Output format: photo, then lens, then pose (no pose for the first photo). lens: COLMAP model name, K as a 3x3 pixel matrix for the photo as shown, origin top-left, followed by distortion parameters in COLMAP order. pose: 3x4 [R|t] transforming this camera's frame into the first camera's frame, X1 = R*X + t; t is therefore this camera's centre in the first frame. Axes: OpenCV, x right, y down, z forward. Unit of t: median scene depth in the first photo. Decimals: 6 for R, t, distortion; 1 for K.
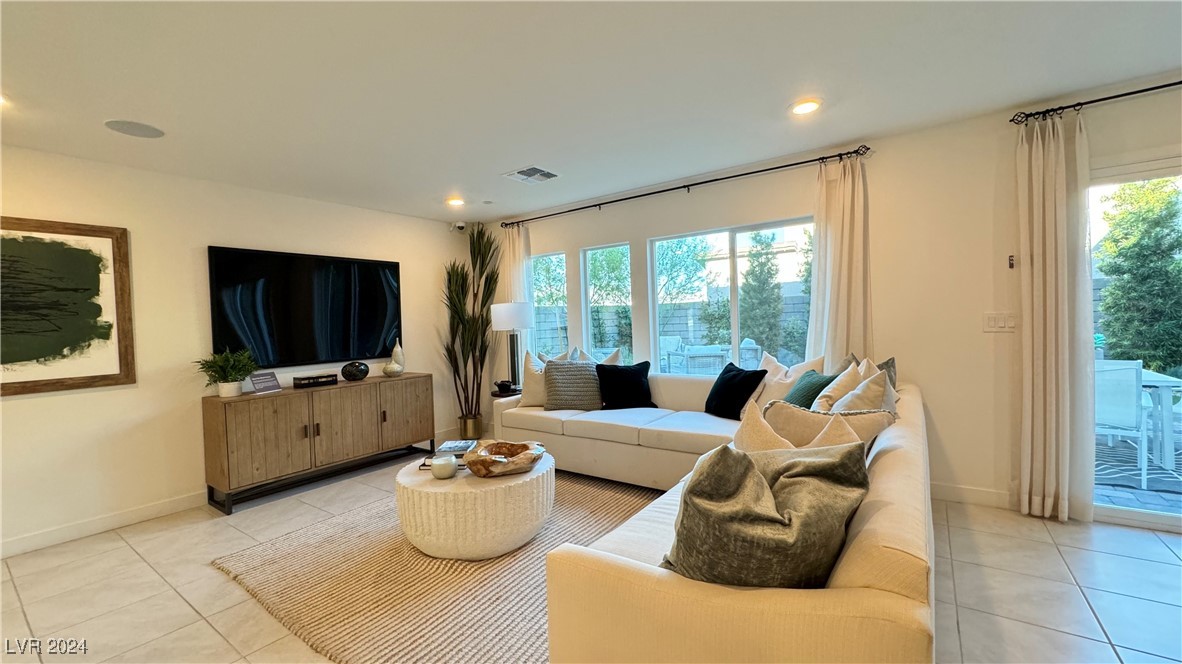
lens RADIAL K [[472.6, 0, 591.6], [0, 472.6, 331.5], [0, 0, 1]] dist [-0.003630, 0.000614]
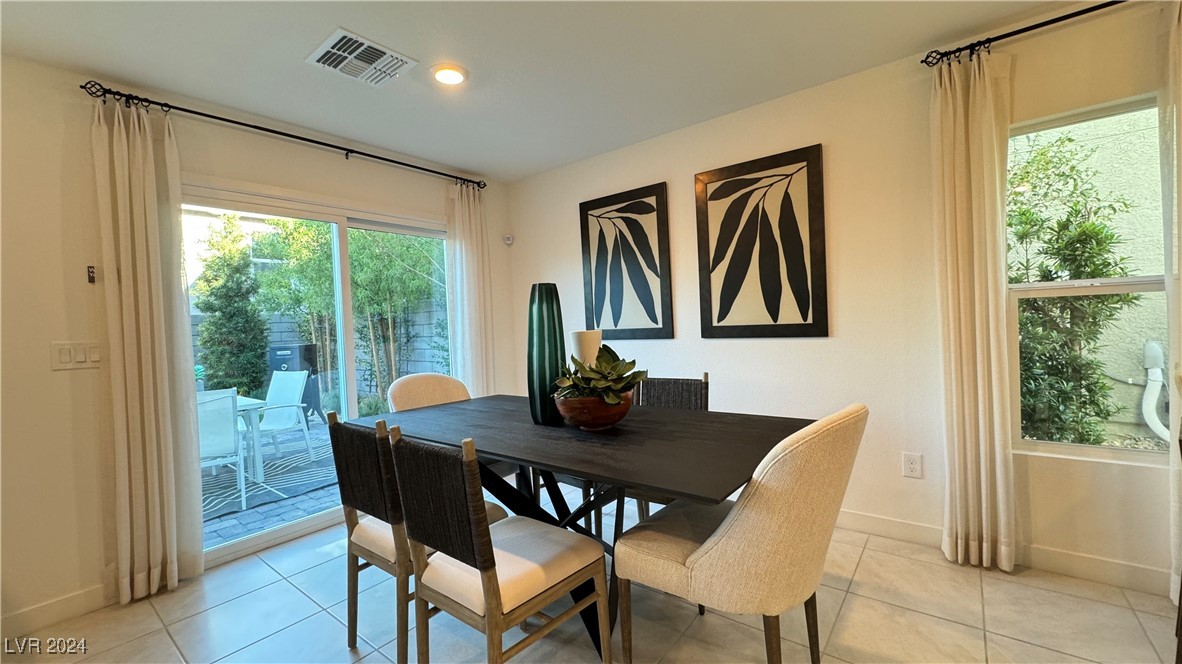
lens RADIAL K [[472.6, 0, 591.6], [0, 472.6, 331.5], [0, 0, 1]] dist [-0.003630, 0.000614]
pose [[0.052179, 0.015269, 0.998521, 0.150824], [0.065295, 0.997691, -0.018669, 0.007431], [-0.996501, 0.066173, 0.051061, 0.141758]]
